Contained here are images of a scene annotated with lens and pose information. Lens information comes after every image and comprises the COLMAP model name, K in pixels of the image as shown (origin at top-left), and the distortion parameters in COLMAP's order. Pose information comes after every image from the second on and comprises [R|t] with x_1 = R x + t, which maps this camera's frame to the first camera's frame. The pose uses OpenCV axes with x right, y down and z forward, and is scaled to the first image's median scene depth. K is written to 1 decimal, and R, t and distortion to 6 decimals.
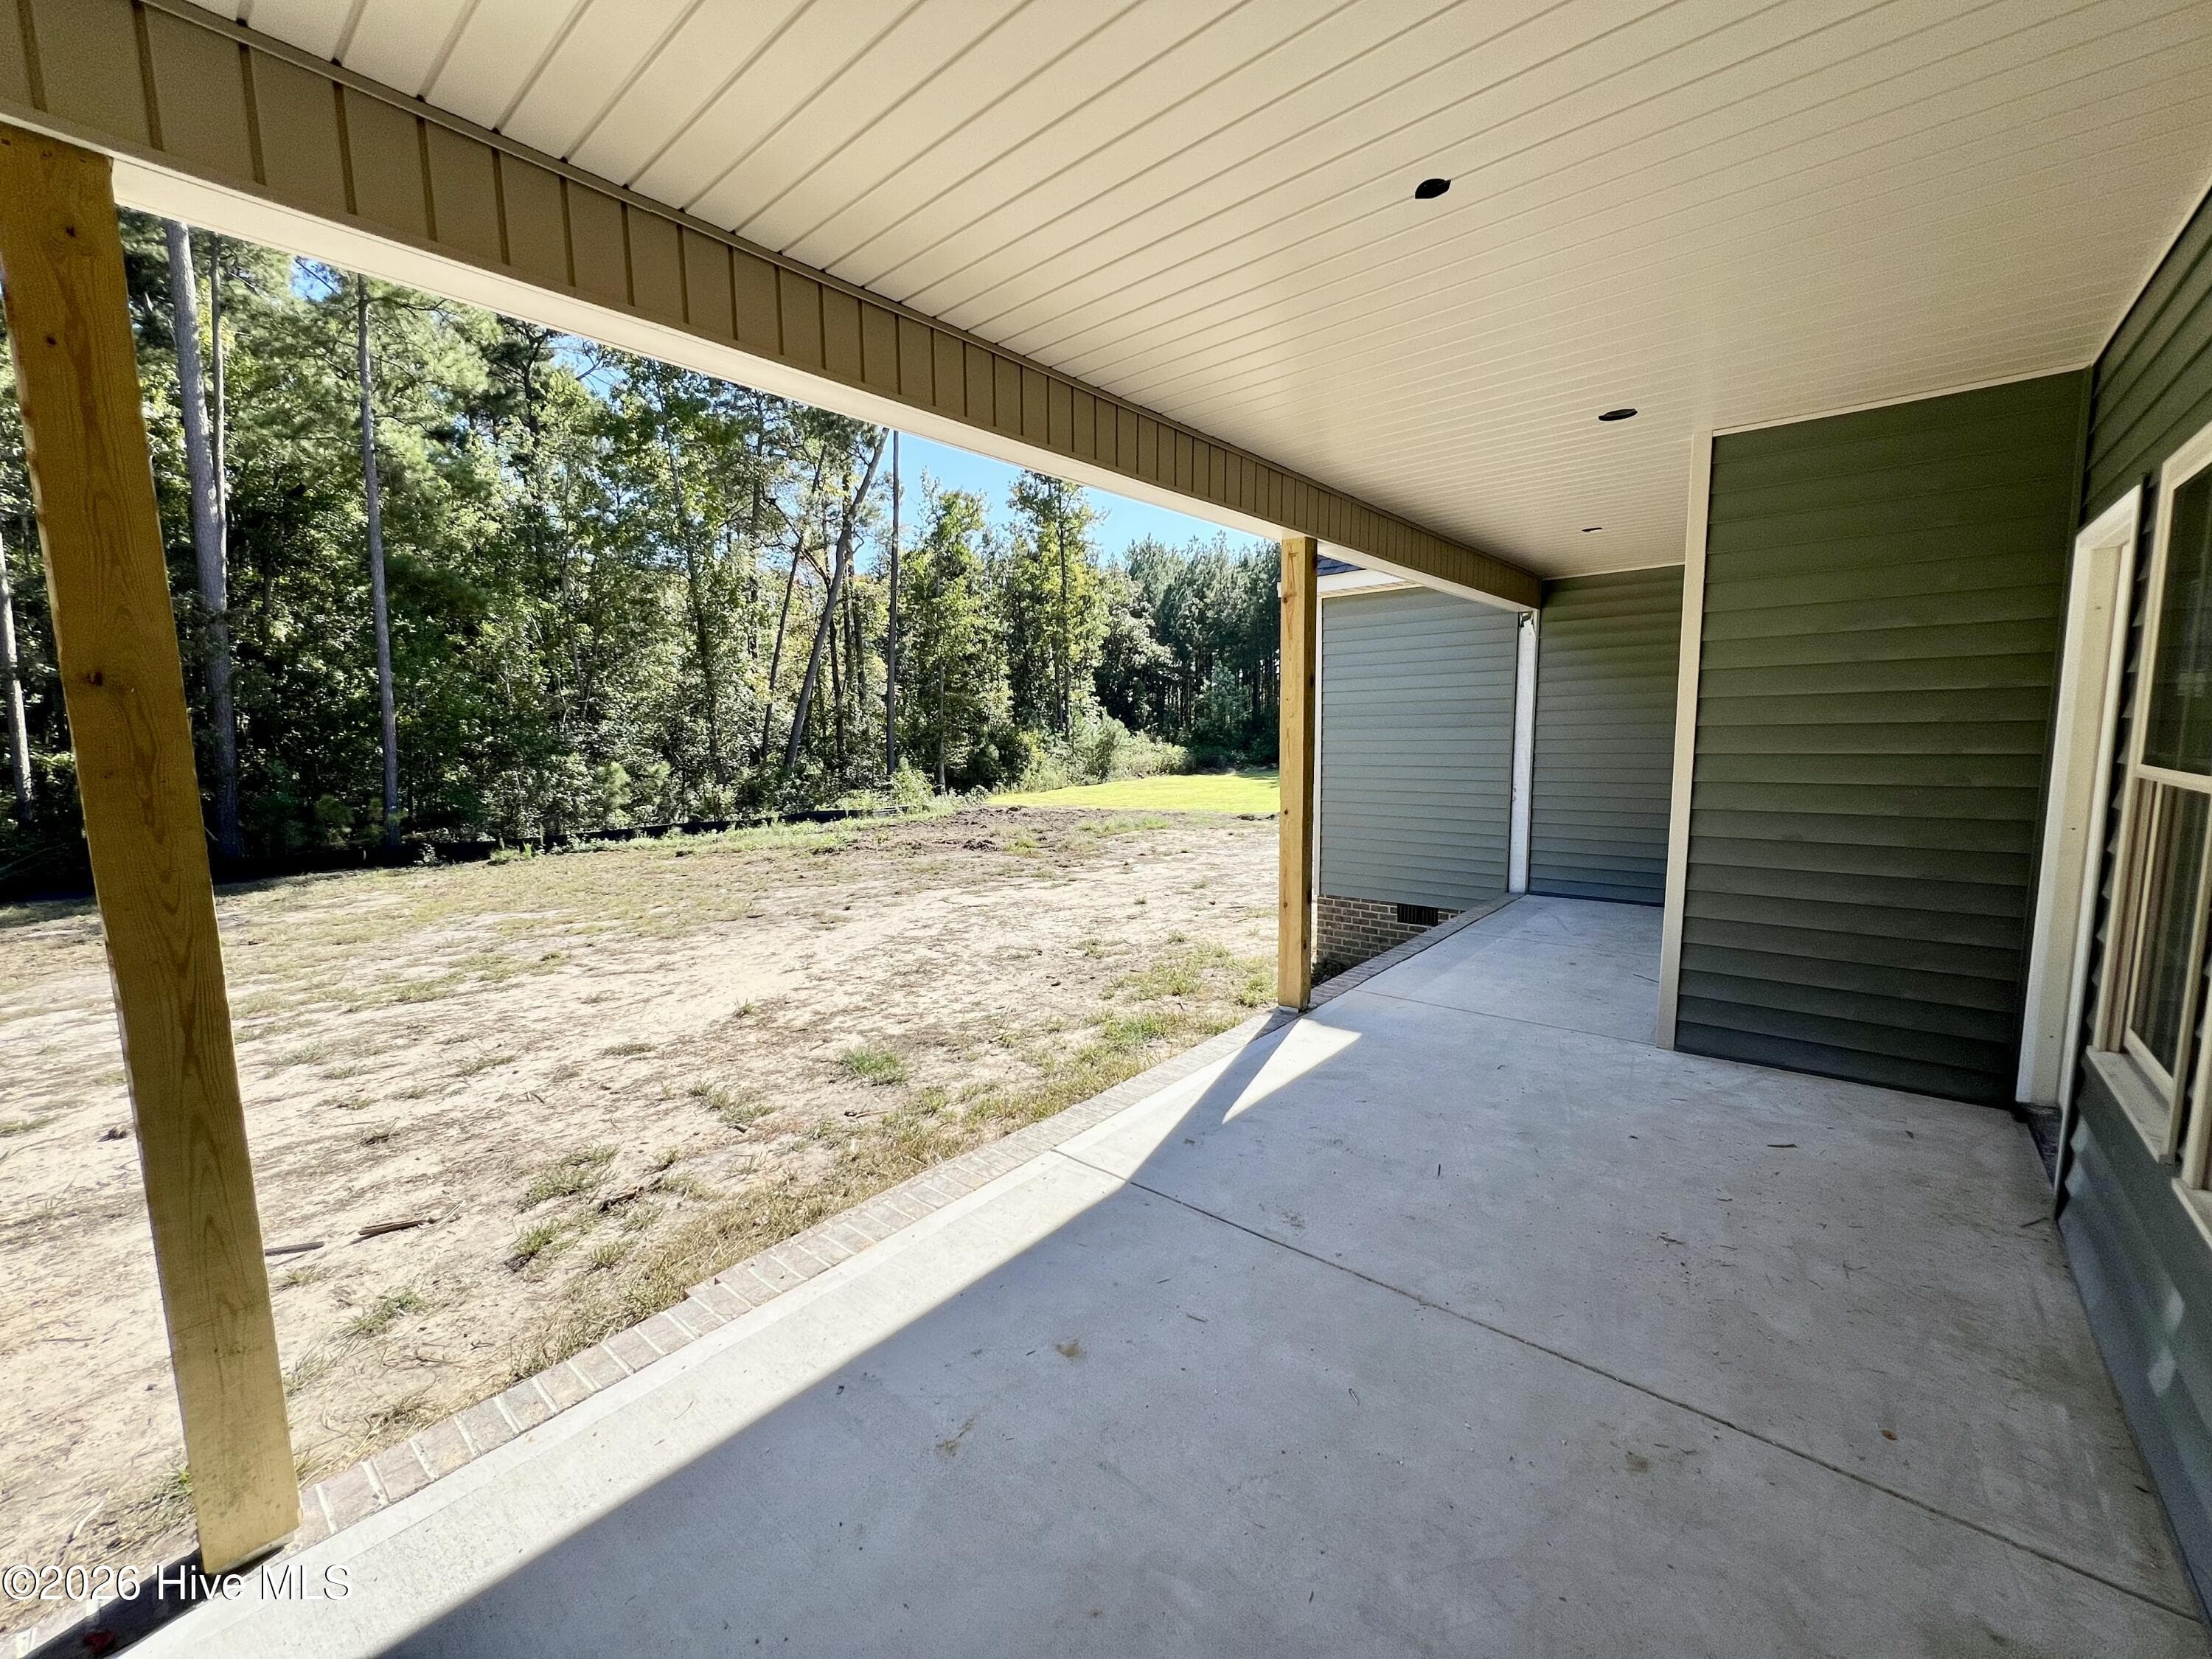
lens RADIAL K [[884.9, 0, 1104.5], [0, 884.9, 830.7], [0, 0, 1]] dist [-0.002724, -0.000125]
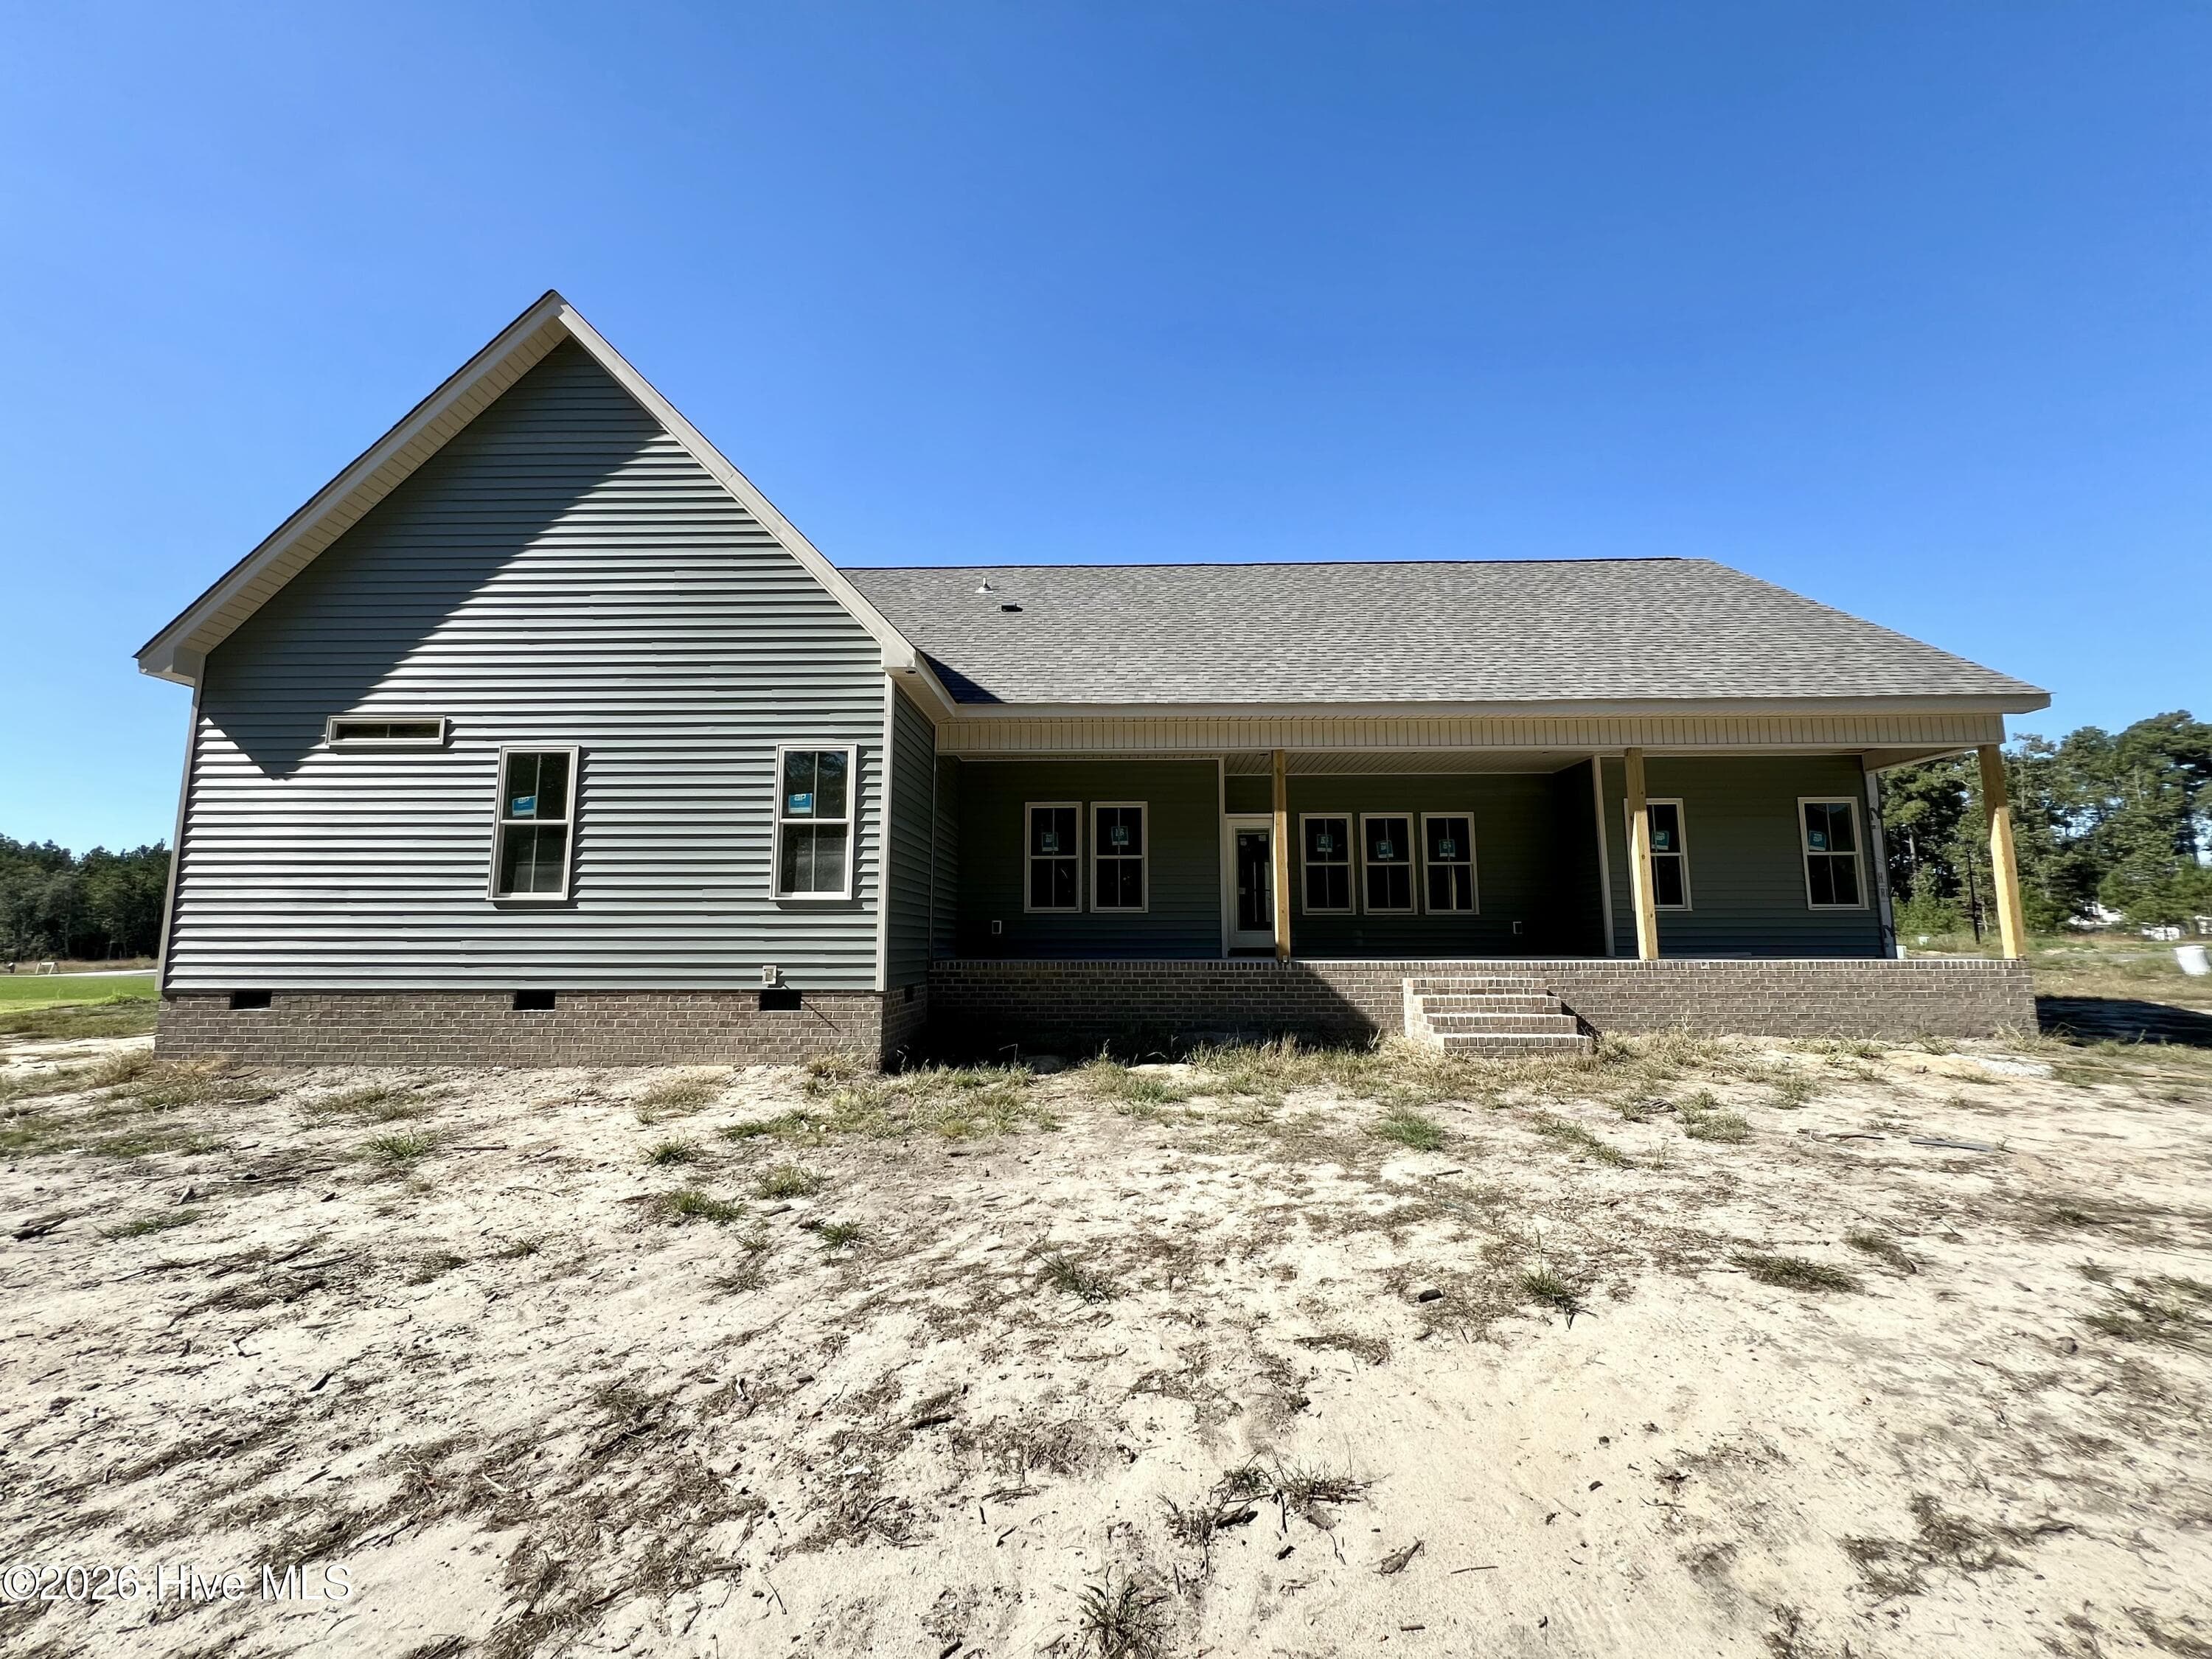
lens RADIAL K [[884.9, 0, 1109.2], [0, 884.9, 833.4], [0, 0, 1]] dist [-0.002724, -0.000125]
pose [[-0.635212, 0.119765, 0.762996, -0.194859], [0.102961, 0.992217, -0.070028, -0.000463], [-0.765445, 0.034076, -0.642599, 0.445373]]
